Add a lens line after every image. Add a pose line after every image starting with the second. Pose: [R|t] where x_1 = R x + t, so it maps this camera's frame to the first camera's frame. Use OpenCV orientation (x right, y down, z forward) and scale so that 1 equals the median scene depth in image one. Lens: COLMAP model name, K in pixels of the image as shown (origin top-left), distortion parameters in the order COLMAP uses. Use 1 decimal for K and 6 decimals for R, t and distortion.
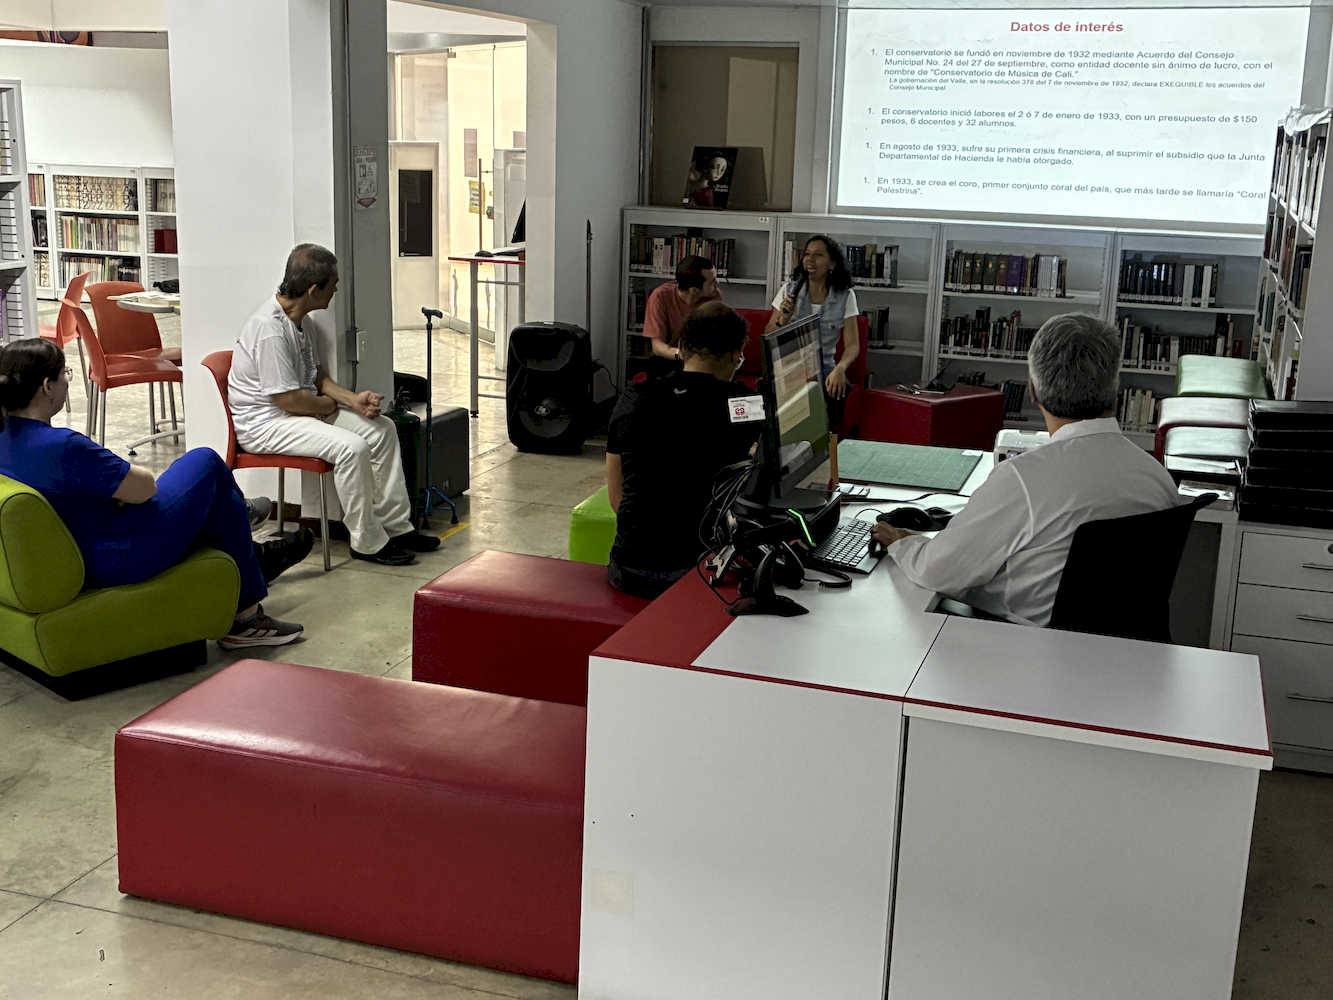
lens RADIAL K [[1627.4, 0, 666.5], [0, 1627.4, 500.0], [0, 0, 1]] dist [-0.033074, -0.029093]
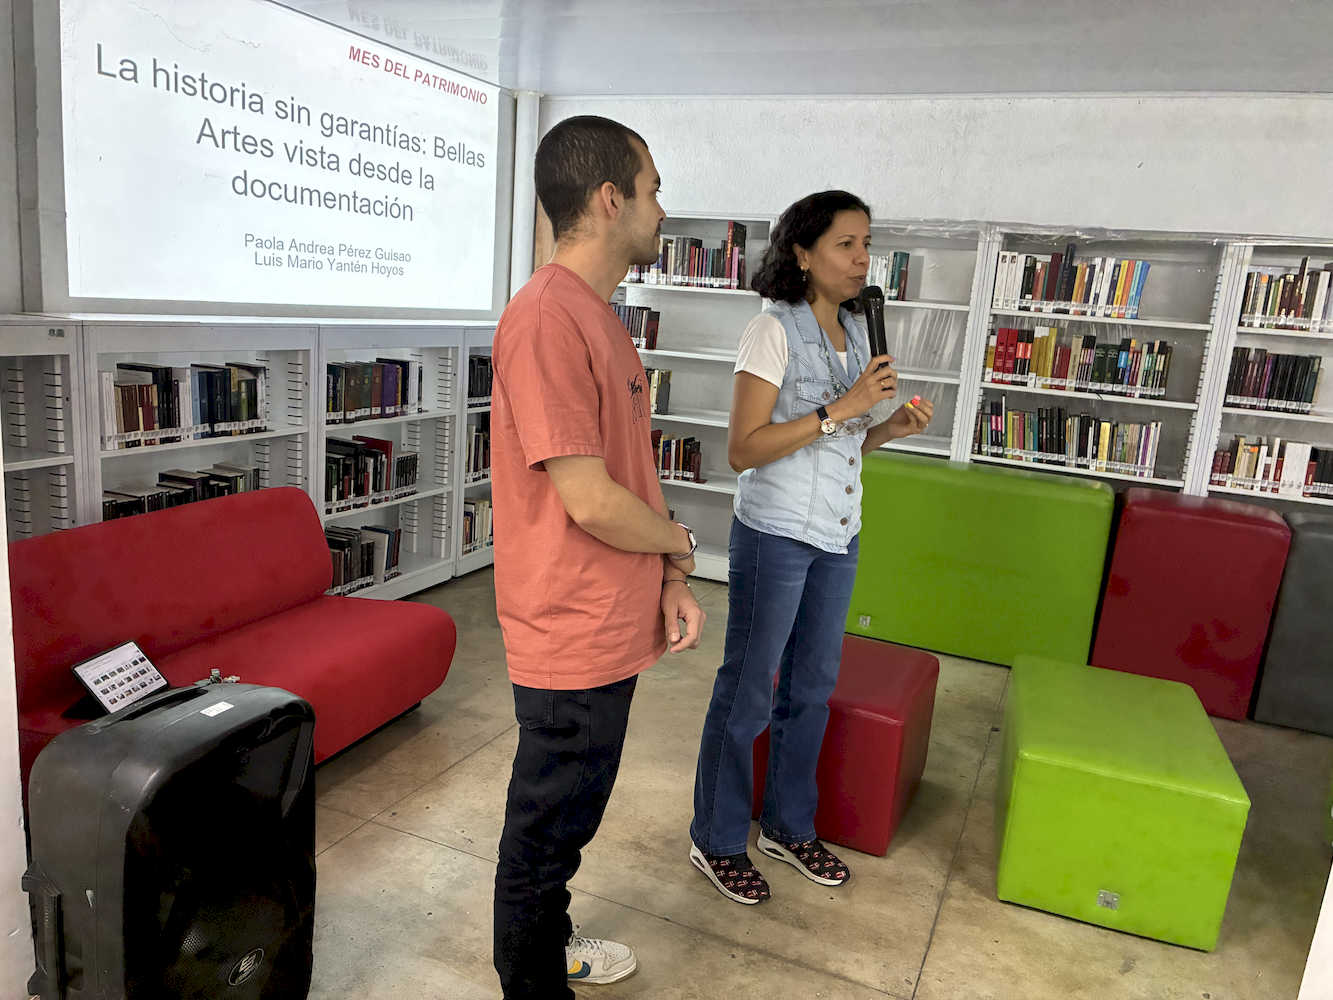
lens RADIAL K [[1007.2, 0, 666.5], [0, 1007.2, 500.0], [0, 0, 1]] dist [-0.000636, 0.004847]
pose [[0.088547, -0.216049, 0.972359, -0.228638], [0.160012, 0.966601, 0.200198, -0.159345], [-0.983136, 0.137862, 0.120160, 0.815082]]
